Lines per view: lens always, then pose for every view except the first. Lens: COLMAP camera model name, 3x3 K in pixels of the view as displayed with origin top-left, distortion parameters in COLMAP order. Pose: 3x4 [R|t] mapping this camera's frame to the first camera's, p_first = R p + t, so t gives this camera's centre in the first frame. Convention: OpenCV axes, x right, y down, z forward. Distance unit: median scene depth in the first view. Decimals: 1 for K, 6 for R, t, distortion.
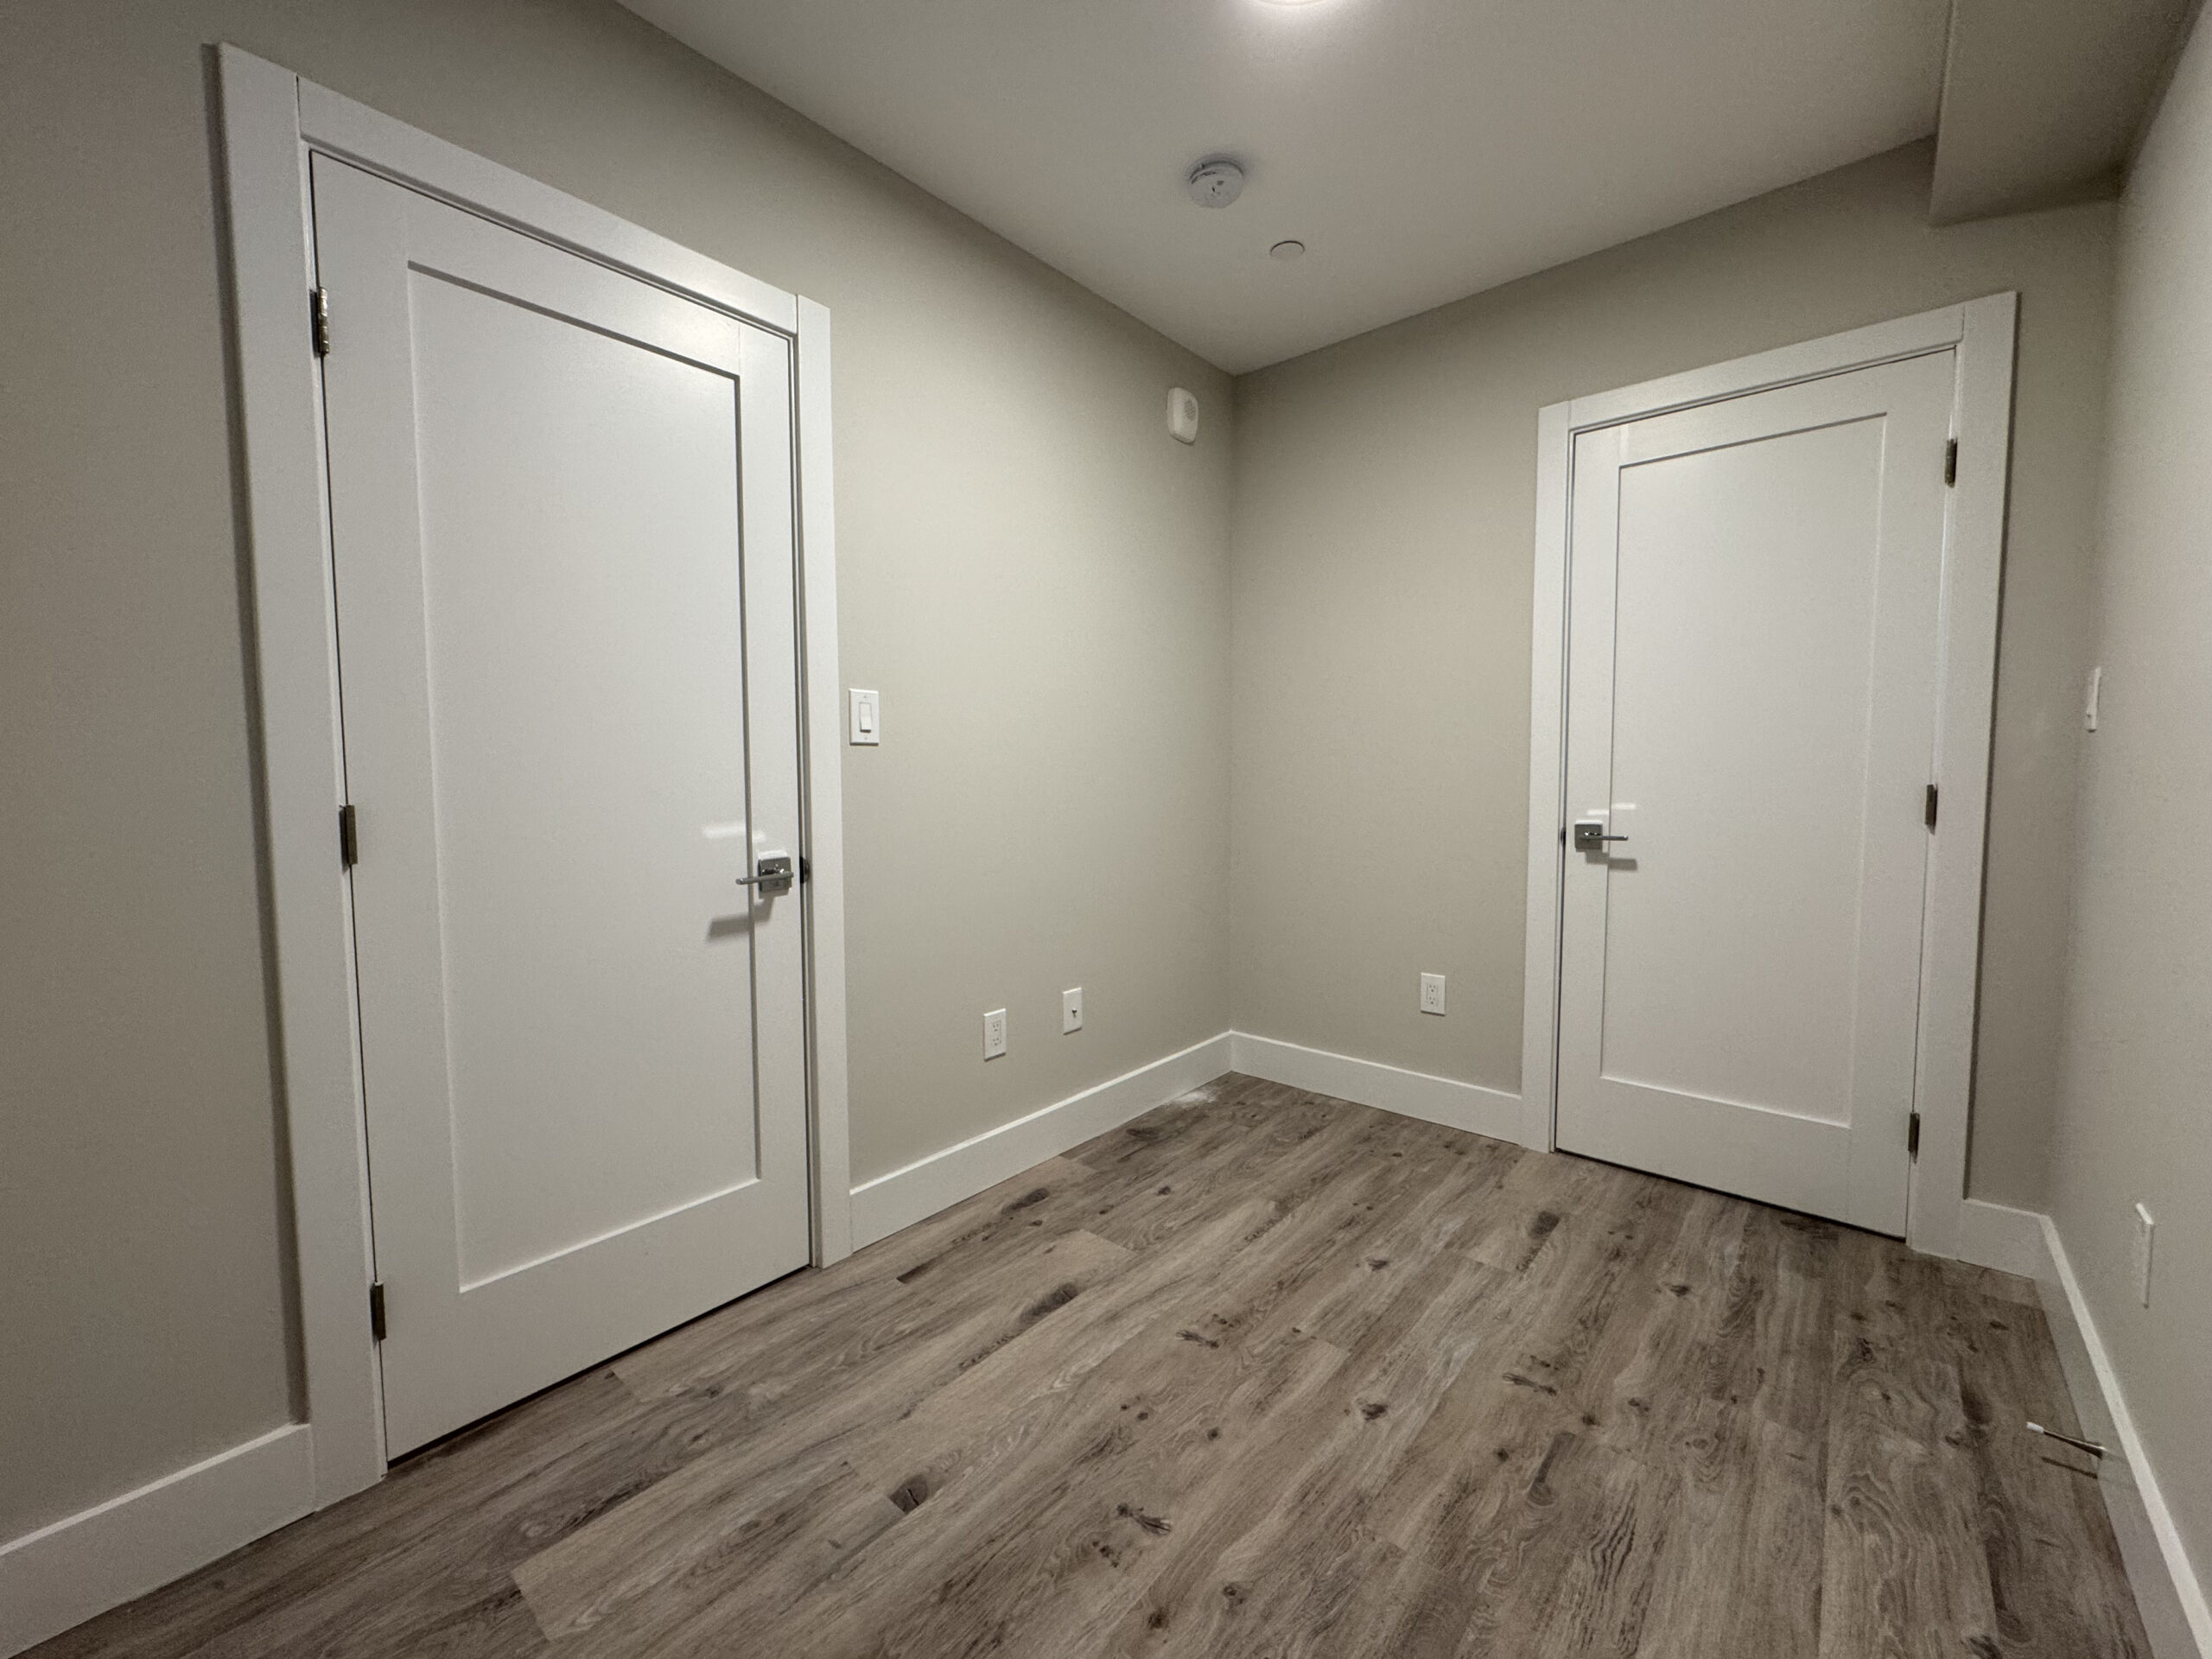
lens RADIAL K [[883.9, 0, 1106.0], [0, 883.9, 820.0], [0, 0, 1]] dist [-0.006603, 0.001618]
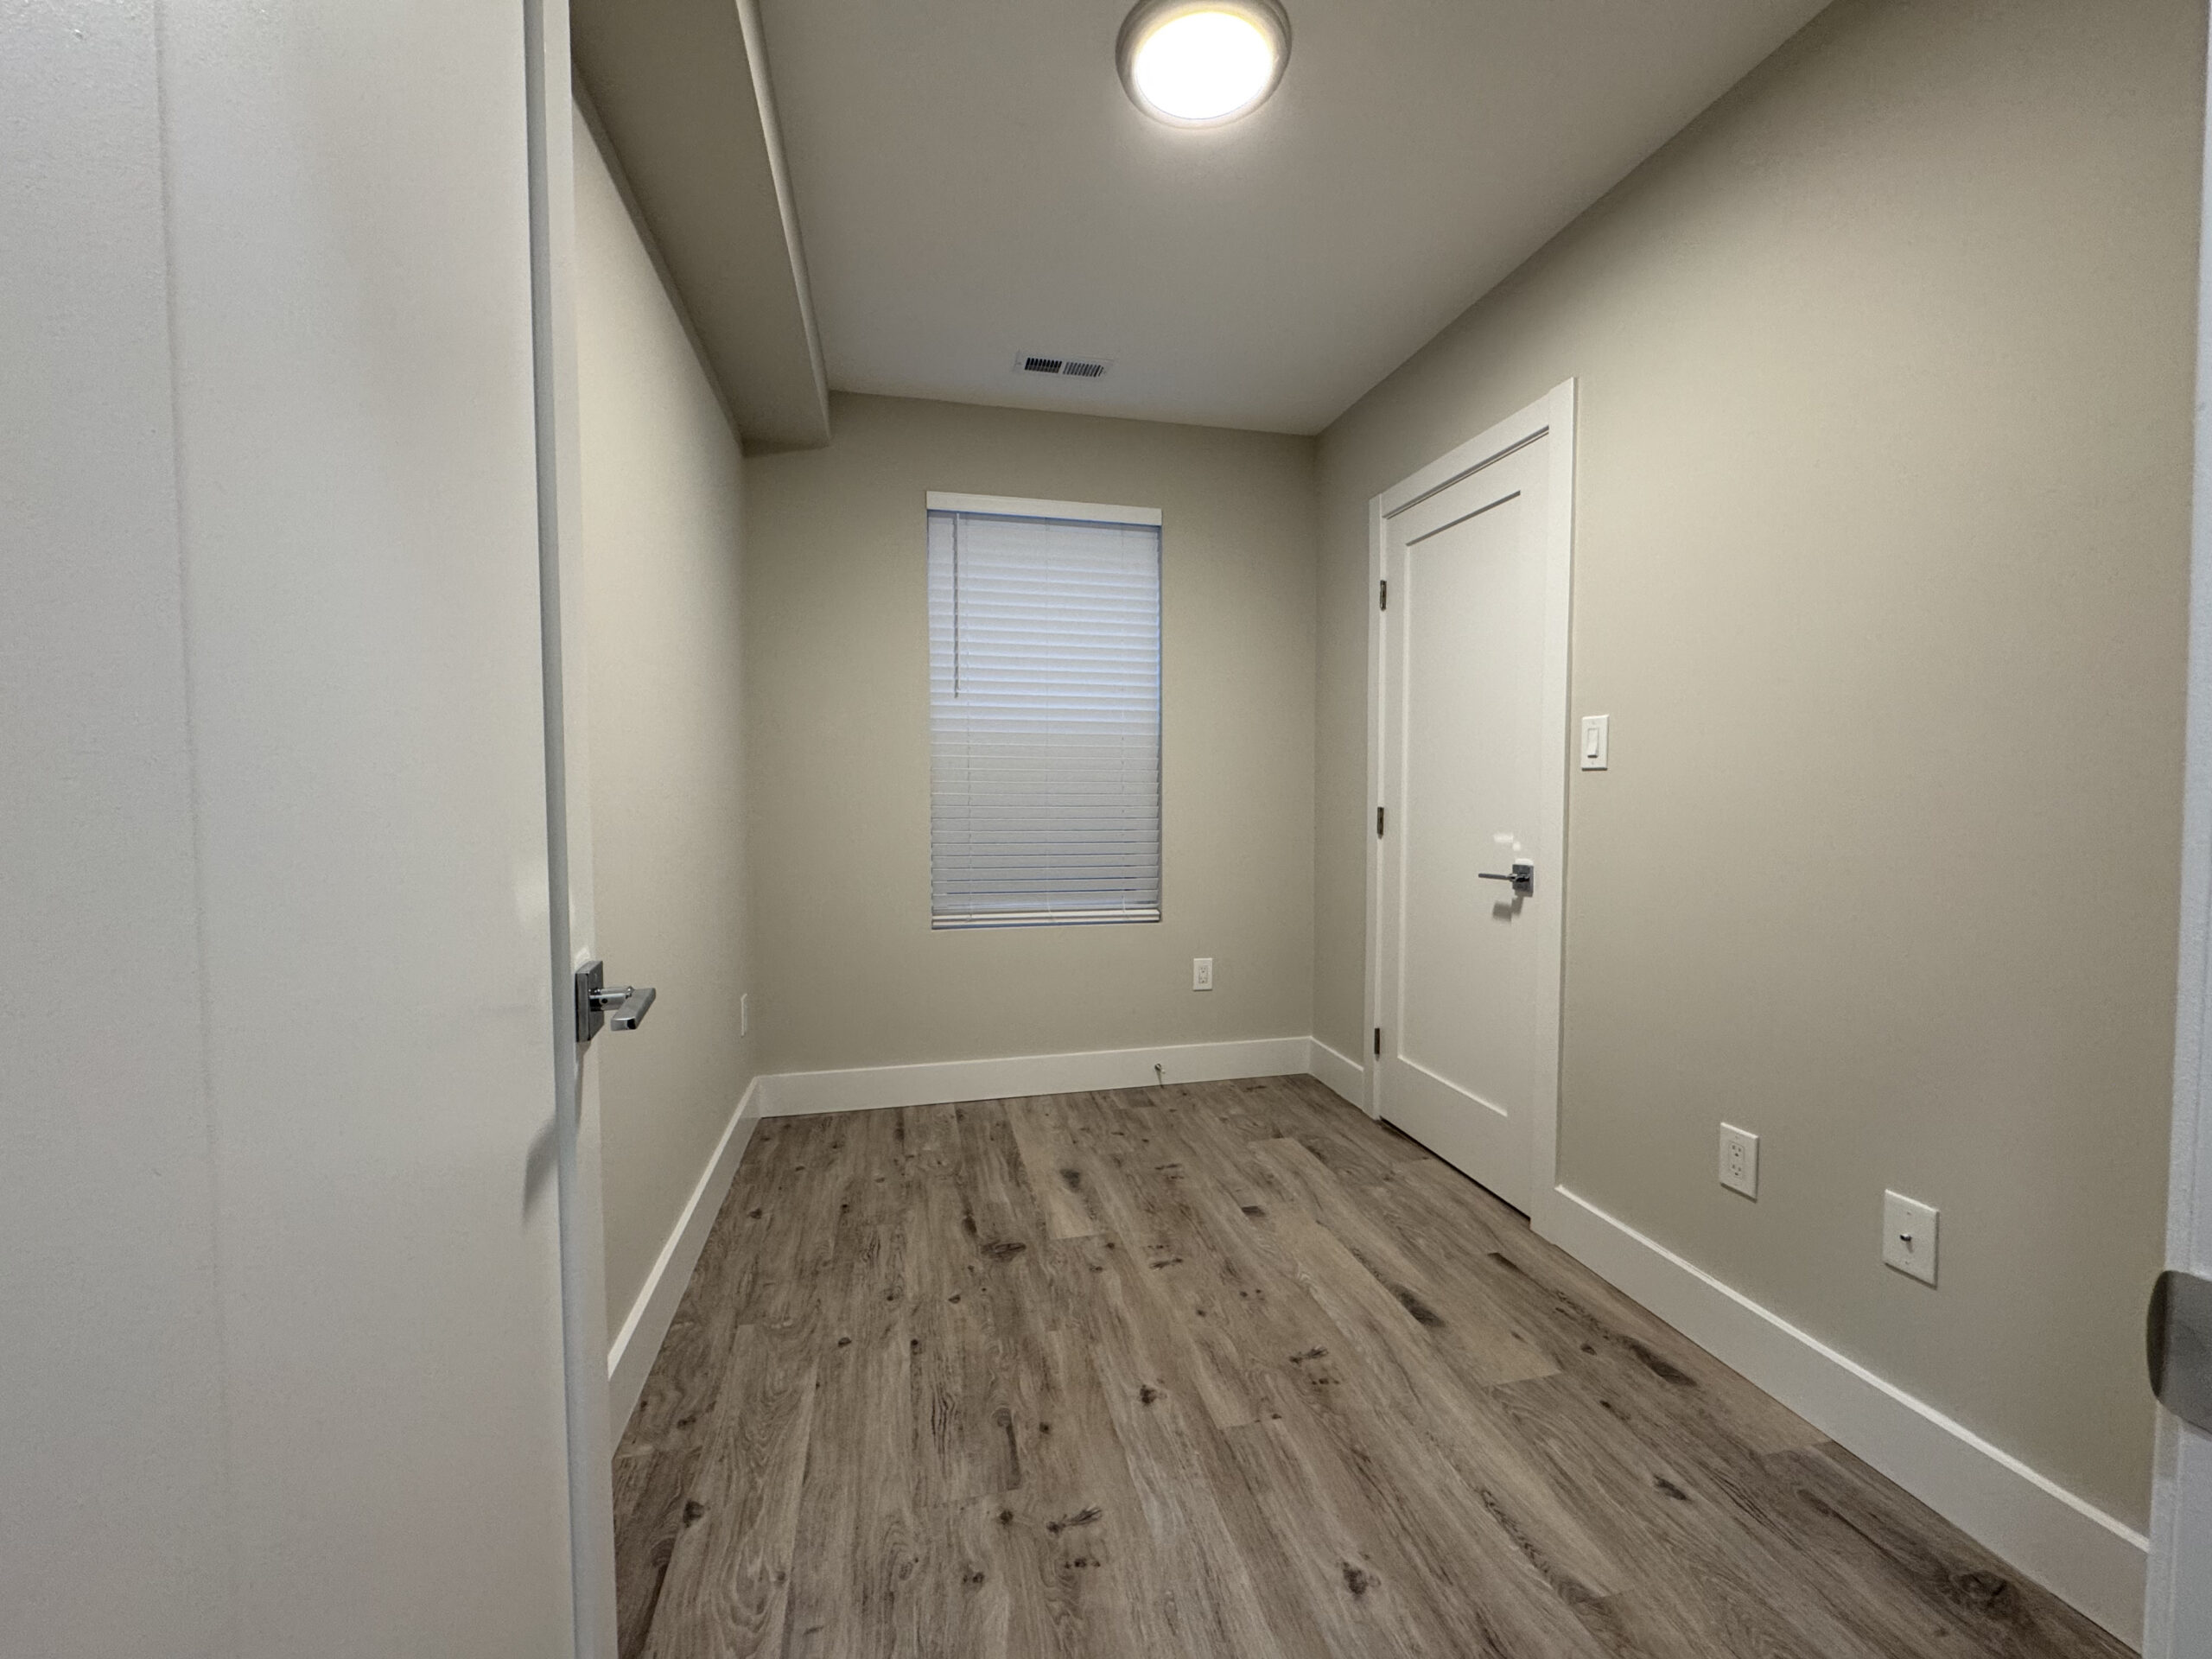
lens RADIAL K [[883.9, 0, 1107.7], [0, 883.9, 820.0], [0, 0, 1]] dist [-0.006603, 0.001618]
pose [[-0.588820, 0.035527, -0.807483, 1.129247], [-0.043593, 0.996183, 0.075618, -0.102875], [0.807088, 0.079726, -0.585024, 1.472364]]
